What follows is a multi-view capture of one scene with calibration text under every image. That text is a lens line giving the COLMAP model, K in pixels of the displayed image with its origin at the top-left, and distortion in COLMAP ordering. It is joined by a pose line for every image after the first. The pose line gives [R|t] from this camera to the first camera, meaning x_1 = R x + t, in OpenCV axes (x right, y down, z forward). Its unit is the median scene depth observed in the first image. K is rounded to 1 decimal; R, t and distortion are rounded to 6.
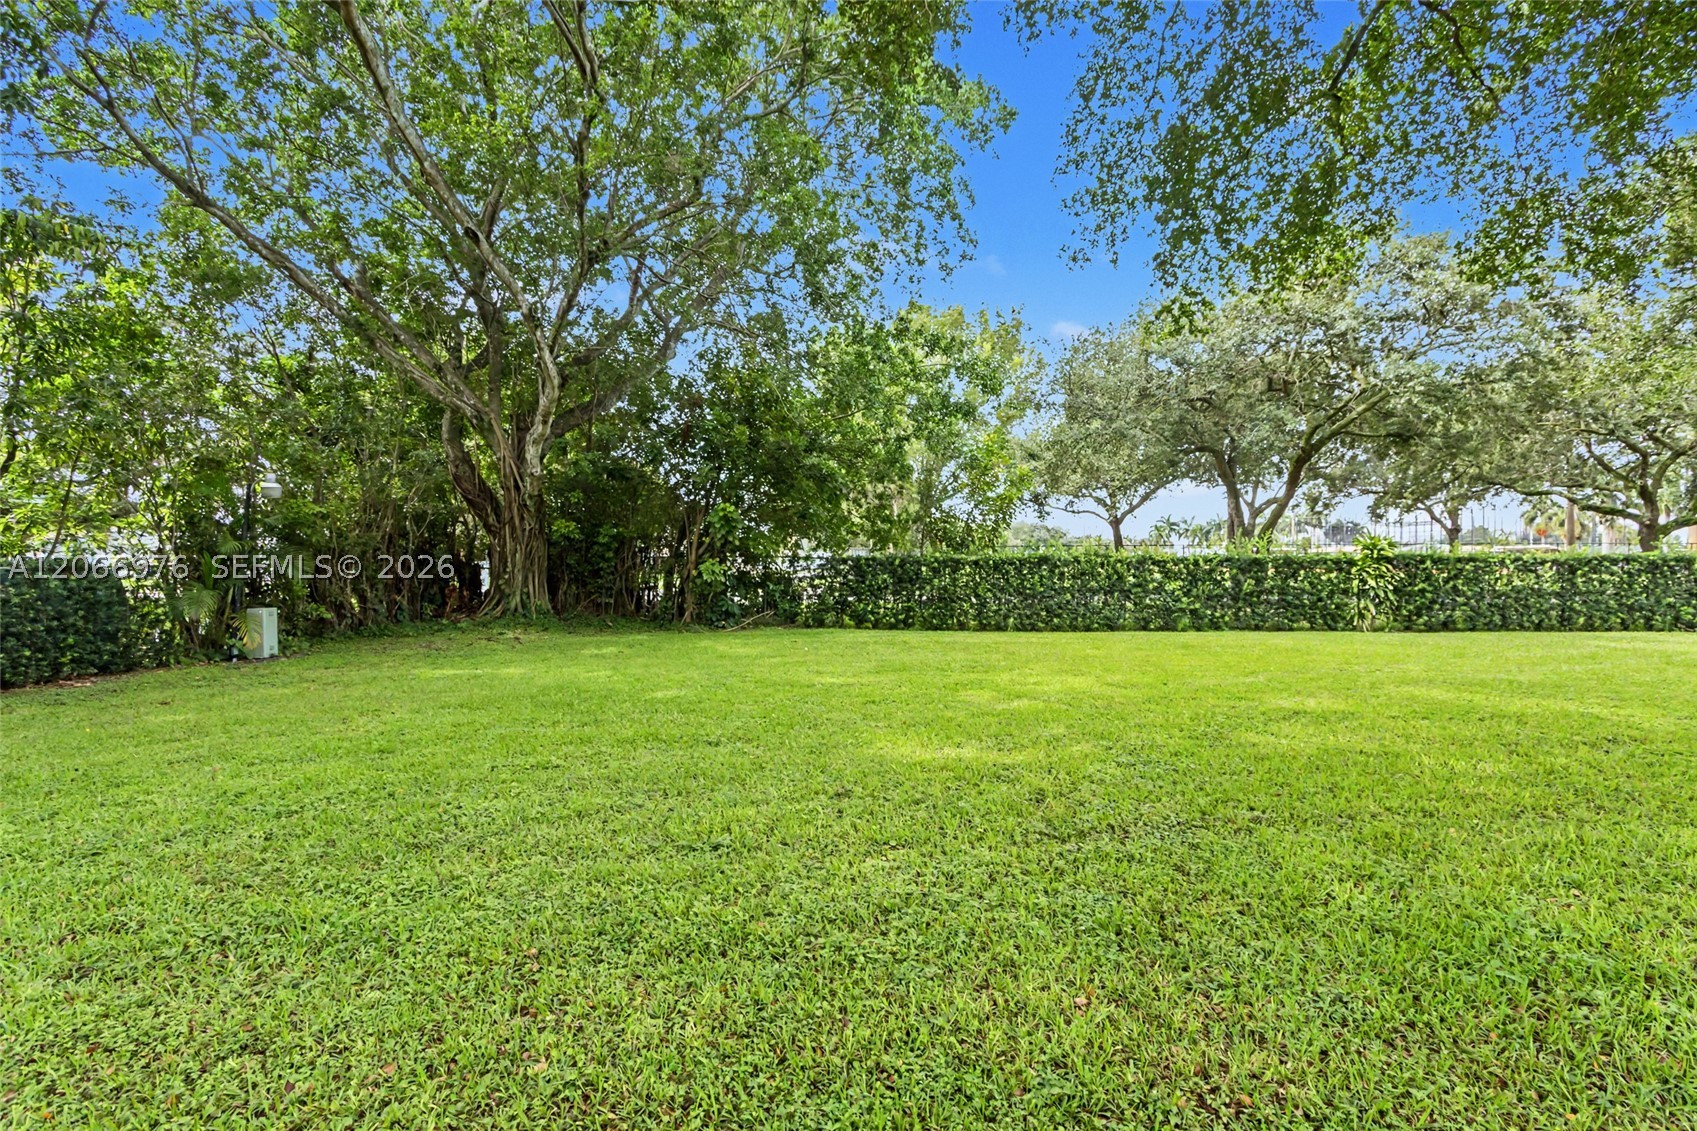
lens RADIAL K [[796.0, 0, 849.4], [0, 796.0, 560.5], [0, 0, 1]] dist [0.019108, 0.000219]
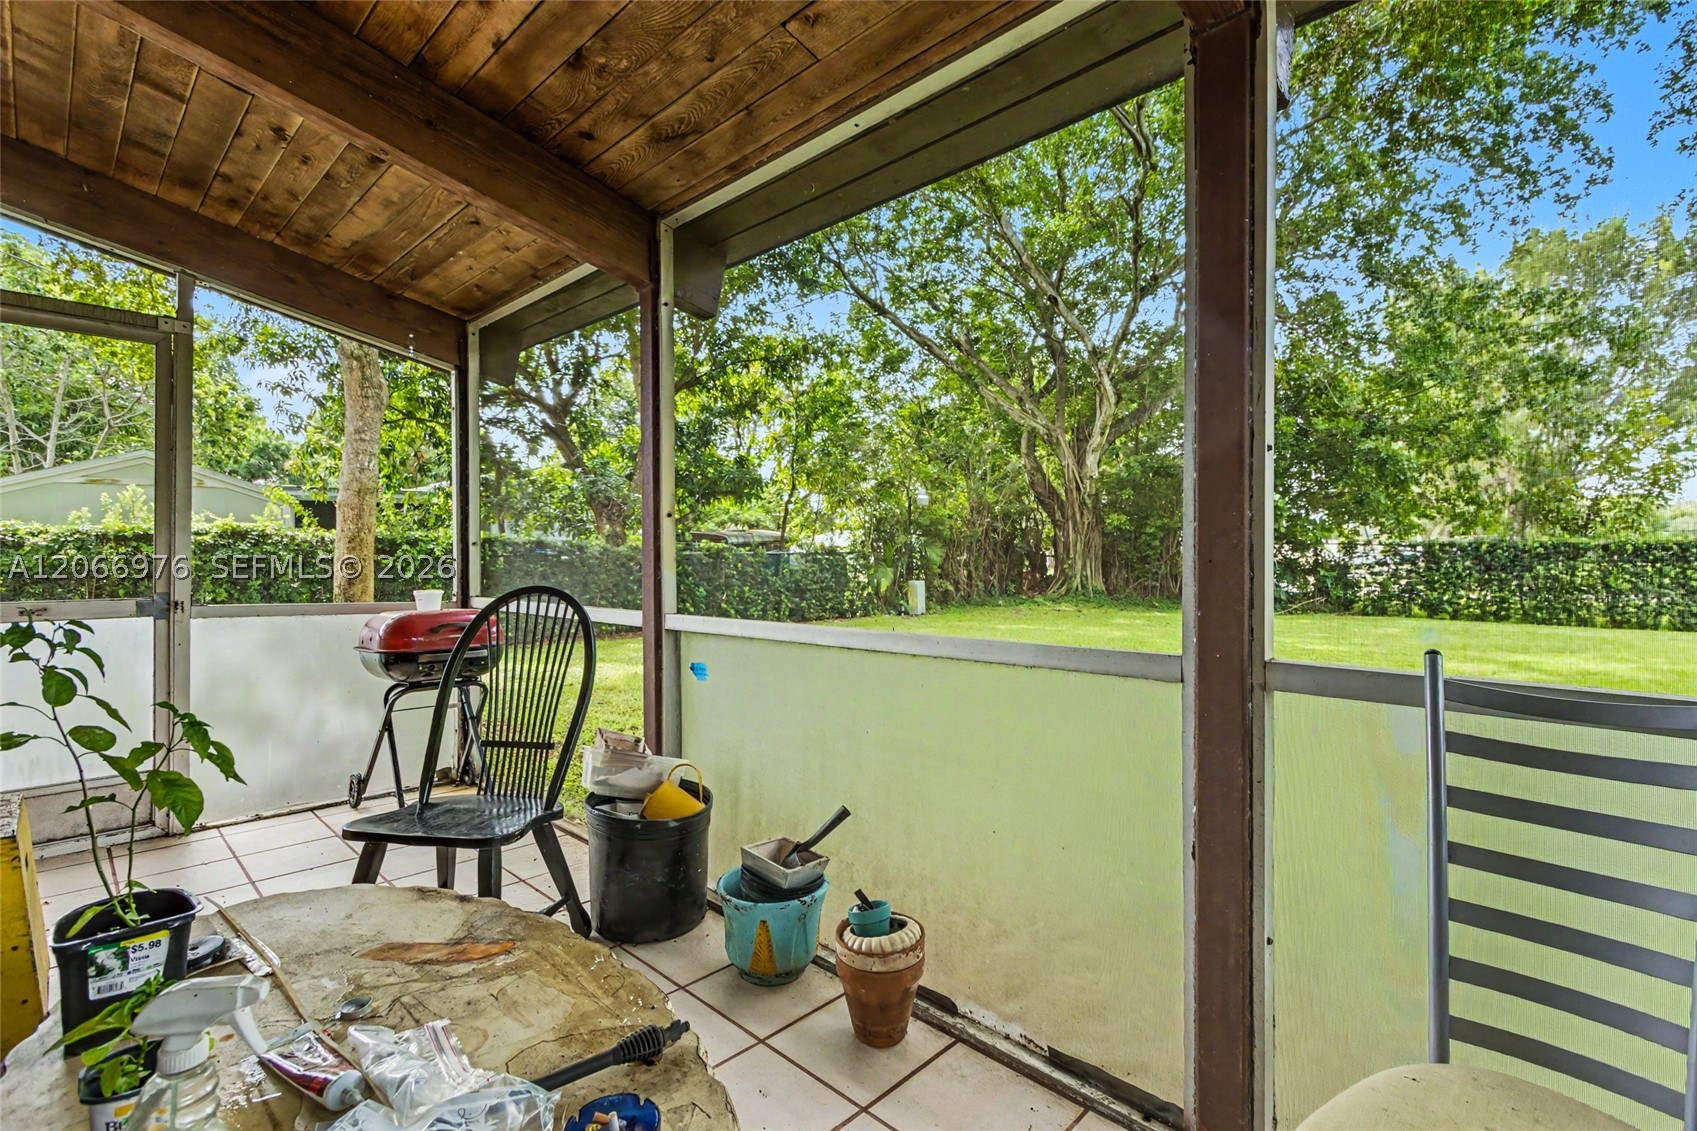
lens RADIAL K [[796.0, 0, 849.4], [0, 796.0, 560.5], [0, 0, 1]] dist [0.019108, 0.000219]
pose [[0.795446, 0.001520, -0.606023, 0.040621], [0.002069, 0.999984, 0.005223, 0.010298], [0.606021, -0.005408, 0.795430, -0.168197]]
